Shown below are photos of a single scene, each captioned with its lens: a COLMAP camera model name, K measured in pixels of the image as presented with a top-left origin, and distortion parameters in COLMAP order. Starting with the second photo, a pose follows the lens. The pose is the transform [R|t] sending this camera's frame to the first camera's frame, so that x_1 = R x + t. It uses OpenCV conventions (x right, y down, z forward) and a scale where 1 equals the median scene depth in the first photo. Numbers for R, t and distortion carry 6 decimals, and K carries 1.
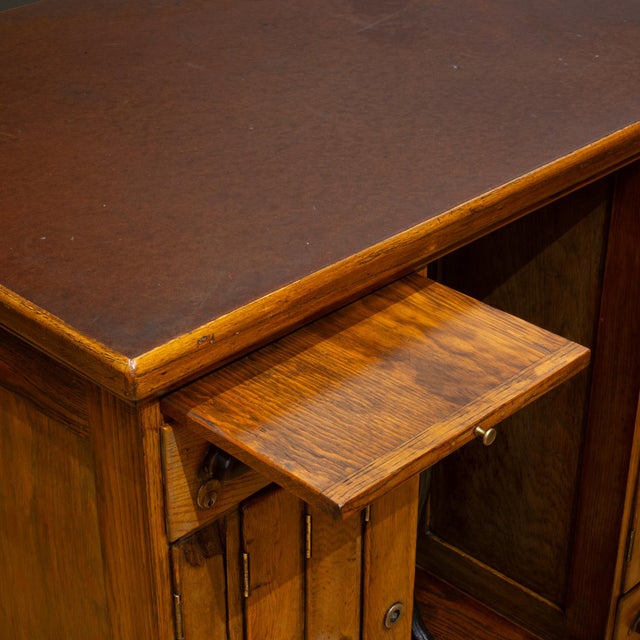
lens RADIAL K [[1440.5, 0, 320.0], [0, 1440.5, 320.0], [0, 0, 1]] dist [-0.096914, -0.170361]
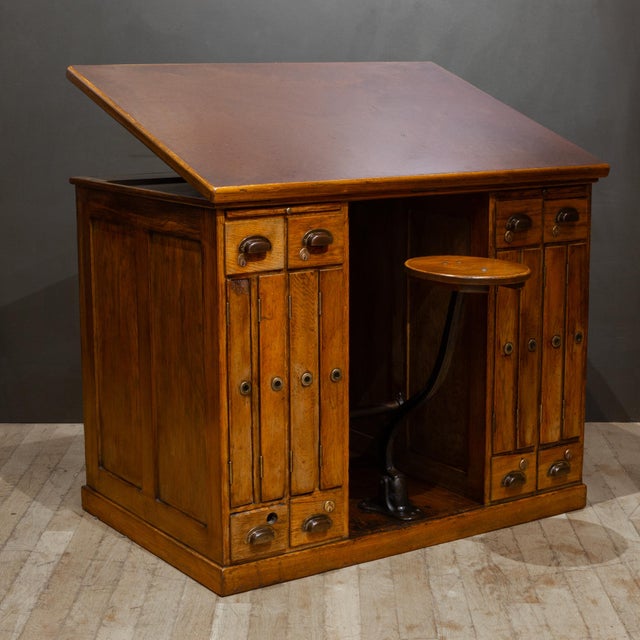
lens RADIAL K [[1440.5, 0, 320.0], [0, 1440.5, 320.0], [0, 0, 1]] dist [-0.096914, -0.170361]
pose [[0.978522, 0.033281, -0.203438, 0.467714], [-0.097558, 0.944132, -0.314798, 0.813467], [0.181595, 0.327884, 0.927101, -1.065909]]
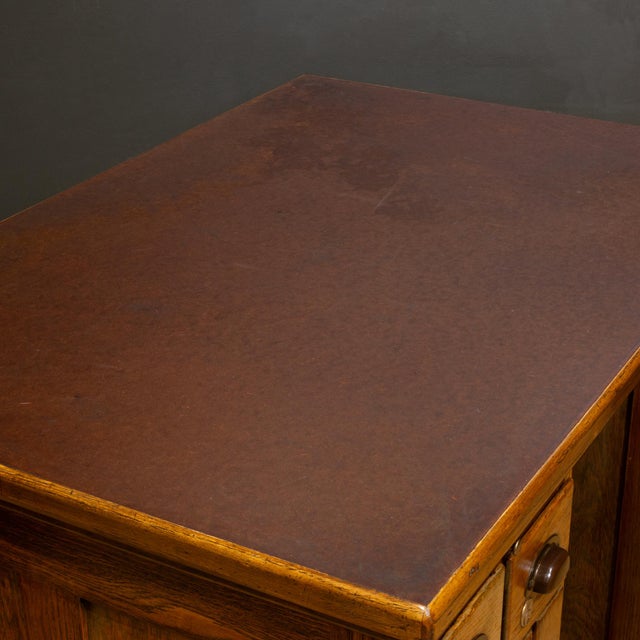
lens RADIAL K [[1439.8, 0, 319.1], [0, 1439.8, 275.7], [0, 0, 1]] dist [-0.043368, -0.699549]
pose [[0.966215, -0.112354, 0.231959, -0.287446], [0.134313, 0.987614, -0.081105, -0.089495], [-0.219974, 0.109520, 0.969338, 0.034020]]
